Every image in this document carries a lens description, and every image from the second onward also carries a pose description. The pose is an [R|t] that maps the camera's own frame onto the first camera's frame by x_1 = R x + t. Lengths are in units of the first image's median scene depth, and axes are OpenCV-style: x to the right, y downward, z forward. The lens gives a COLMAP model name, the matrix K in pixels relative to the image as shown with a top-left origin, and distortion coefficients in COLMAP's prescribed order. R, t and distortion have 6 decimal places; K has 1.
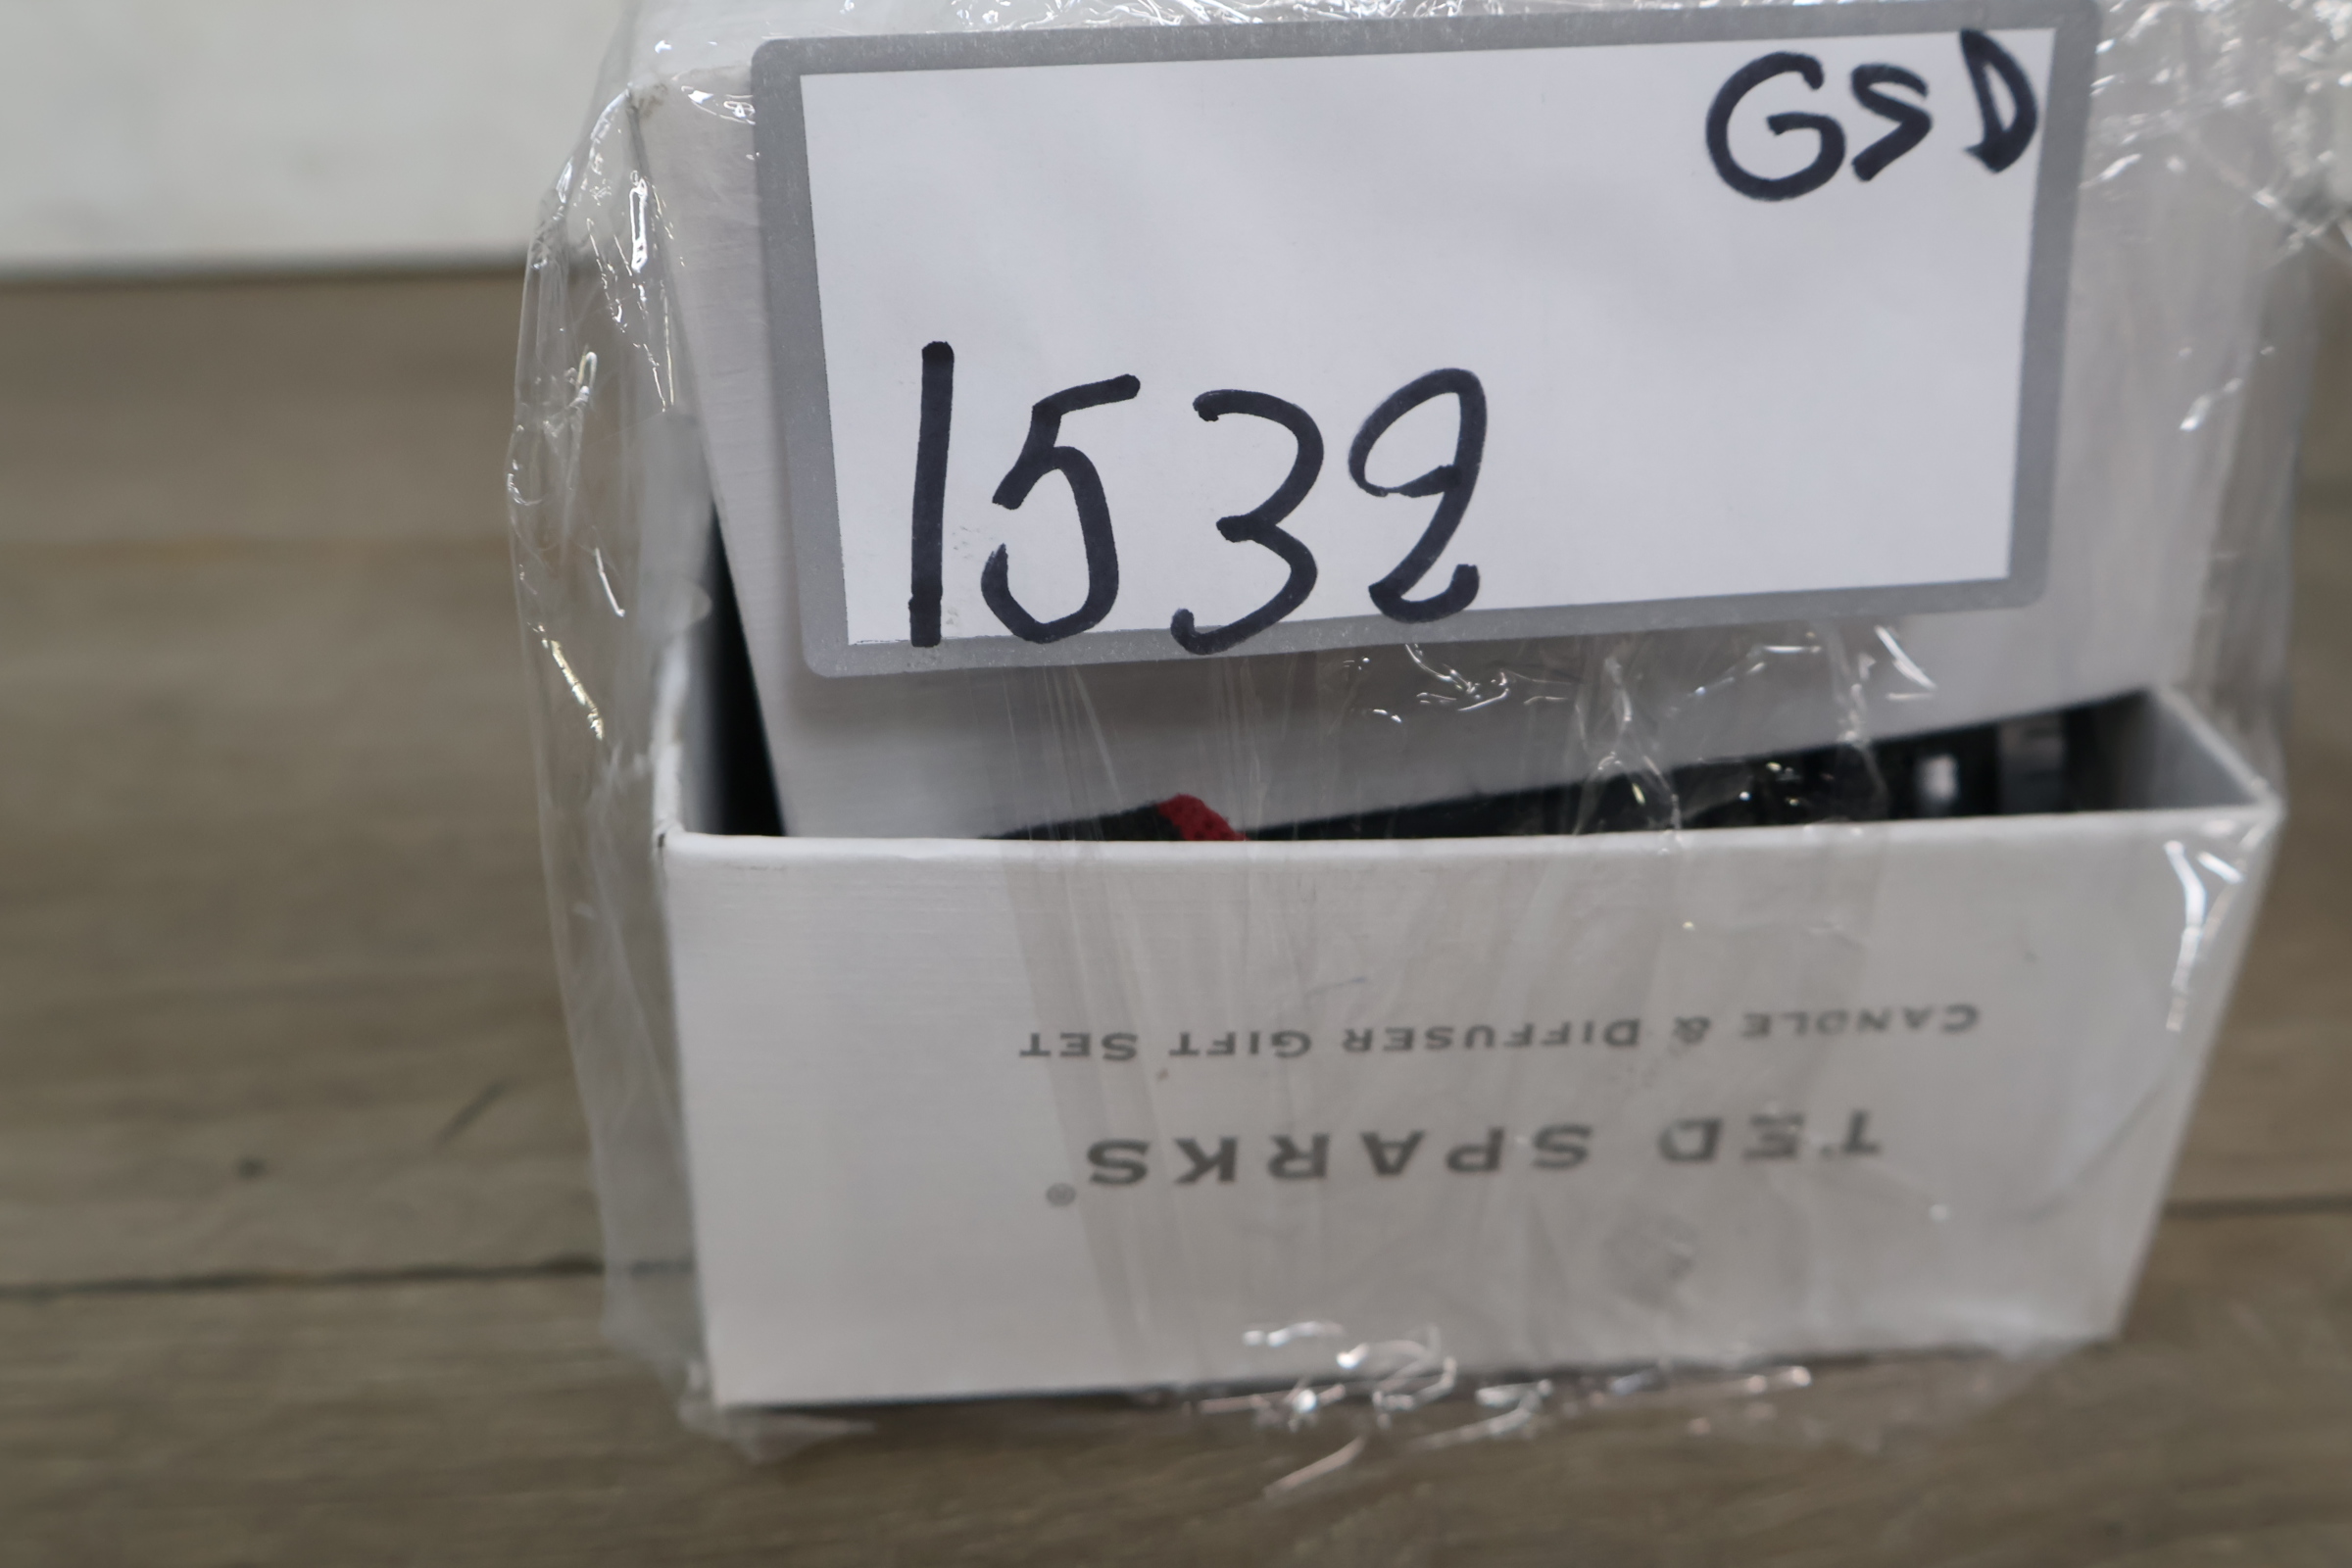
lens RADIAL K [[2151.9, 0, 1177.4], [0, 2151.9, 798.1], [0, 0, 1]] dist [0.010769, 0.000000]
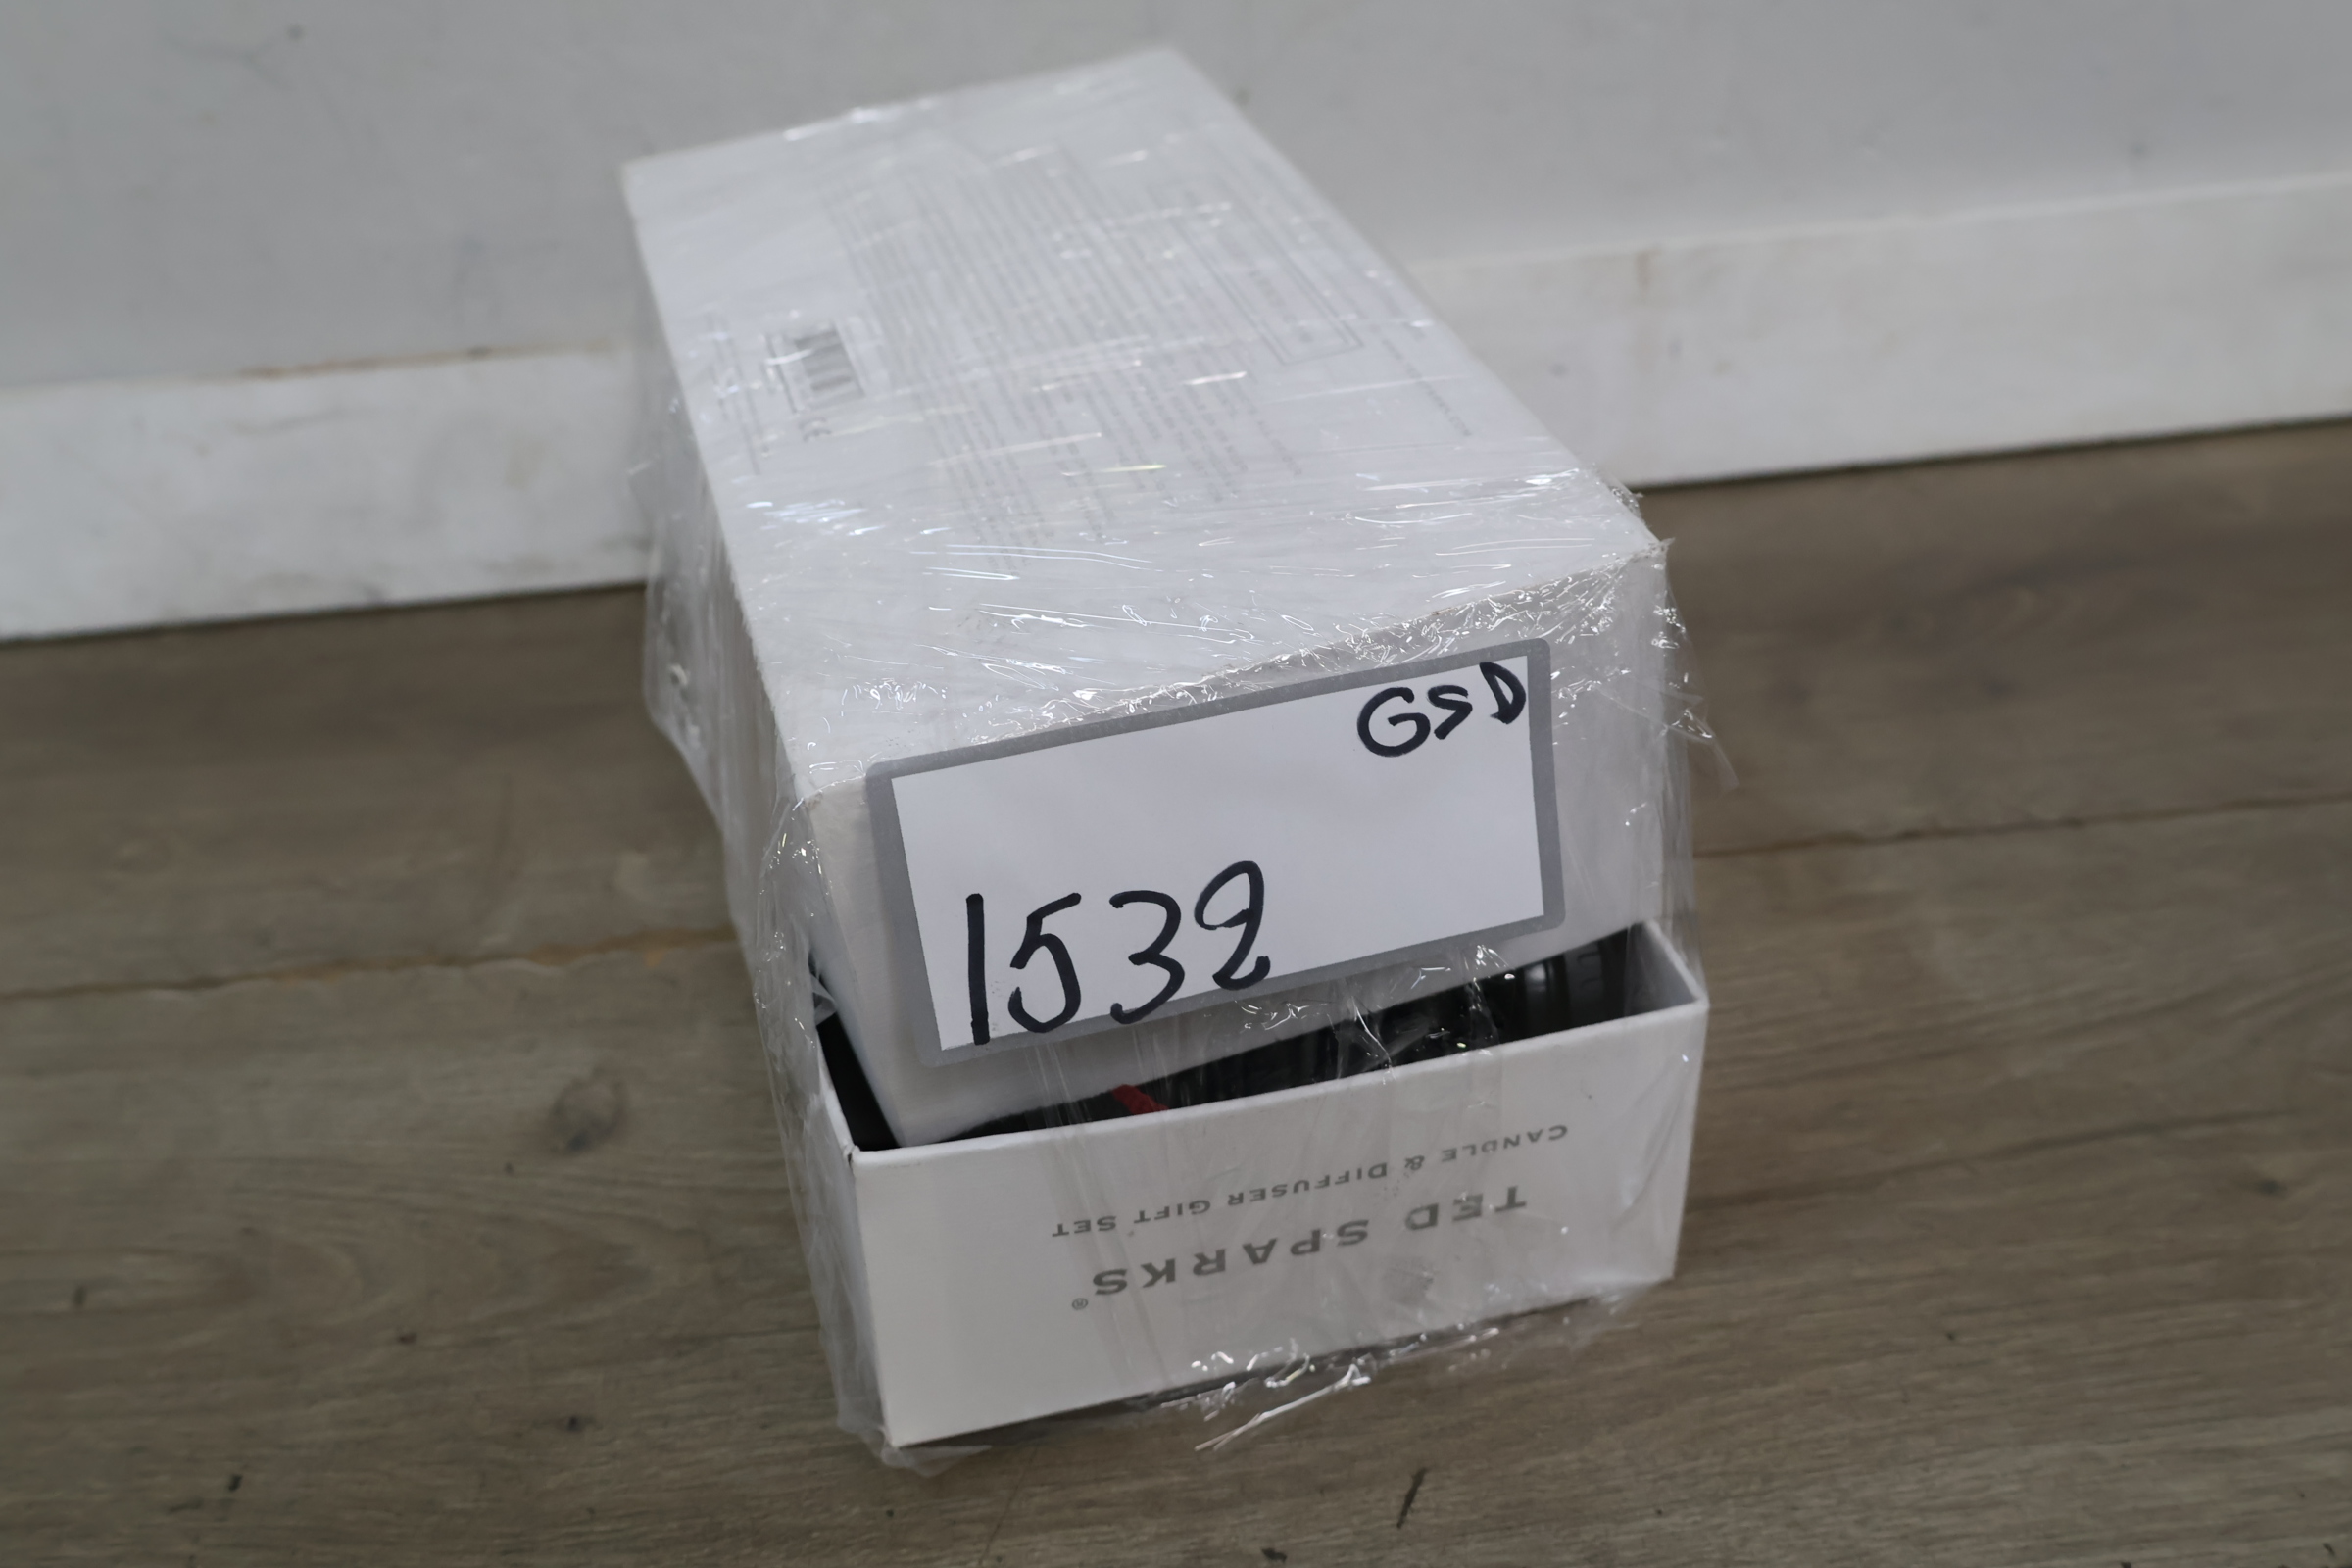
lens RADIAL K [[2151.9, 0, 1171.8], [0, 2151.9, 827.2], [0, 0, 1]] dist [0.010769, 0.000000]
pose [[0.985906, -0.138765, 0.093458, -0.102862], [0.131938, 0.988365, 0.075672, -0.371676], [-0.102871, -0.062275, 0.992743, -0.843283]]
